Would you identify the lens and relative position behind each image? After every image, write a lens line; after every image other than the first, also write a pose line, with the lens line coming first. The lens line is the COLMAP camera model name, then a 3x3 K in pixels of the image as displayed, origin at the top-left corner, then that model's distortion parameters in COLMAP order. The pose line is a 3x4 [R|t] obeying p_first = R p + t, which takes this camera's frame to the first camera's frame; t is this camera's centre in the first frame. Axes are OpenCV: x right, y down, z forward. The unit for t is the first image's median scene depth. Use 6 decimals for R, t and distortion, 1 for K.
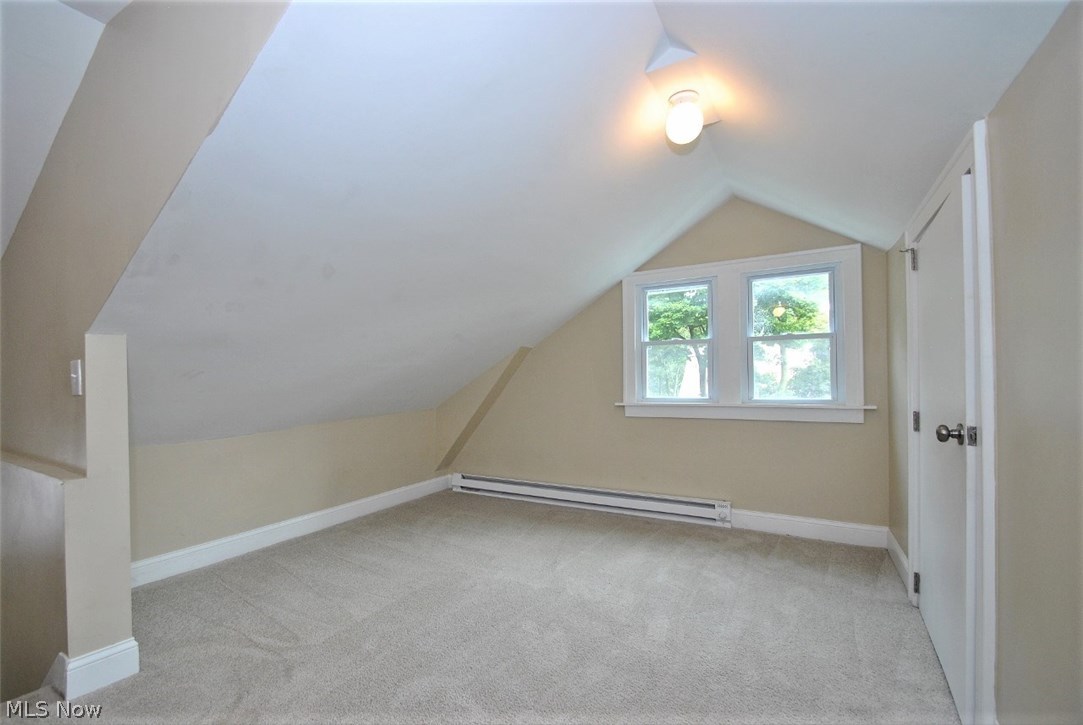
lens RADIAL K [[474.6, 0, 525.1], [0, 474.6, 371.7], [0, 0, 1]] dist [0.010132, -0.013754]
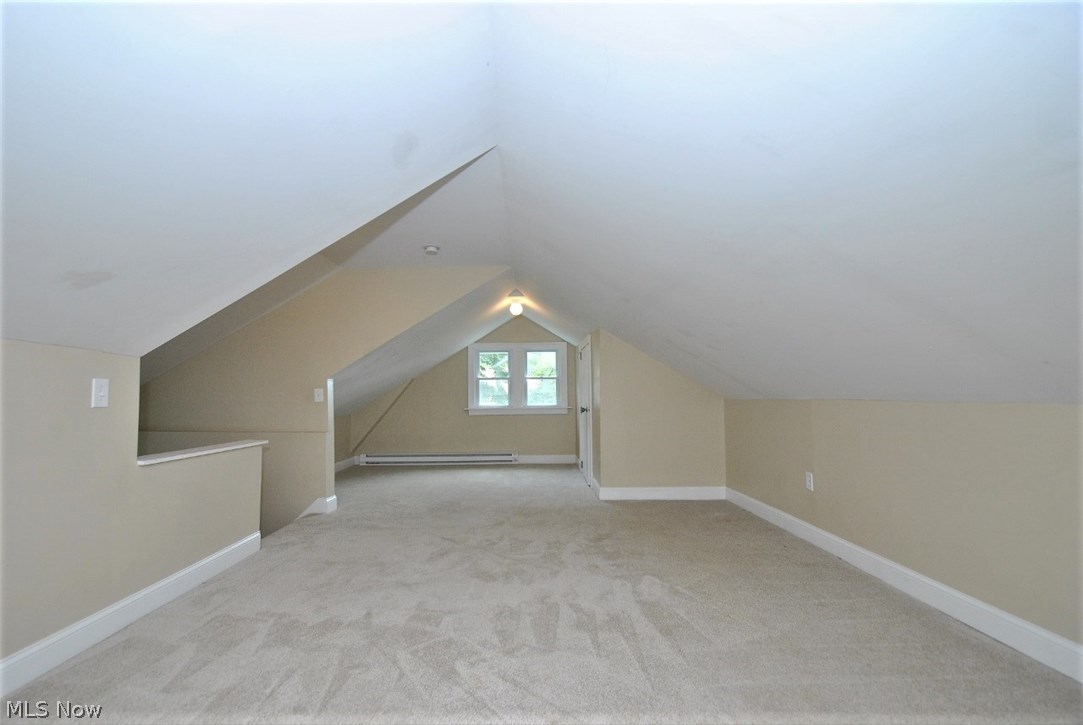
lens RADIAL K [[474.6, 0, 525.1], [0, 474.6, 371.7], [0, 0, 1]] dist [0.010132, -0.013754]
pose [[0.865258, 0.022251, 0.500833, -0.658936], [-0.006239, 0.999415, -0.033624, -0.024846], [-0.501288, 0.025969, 0.864890, -0.943995]]
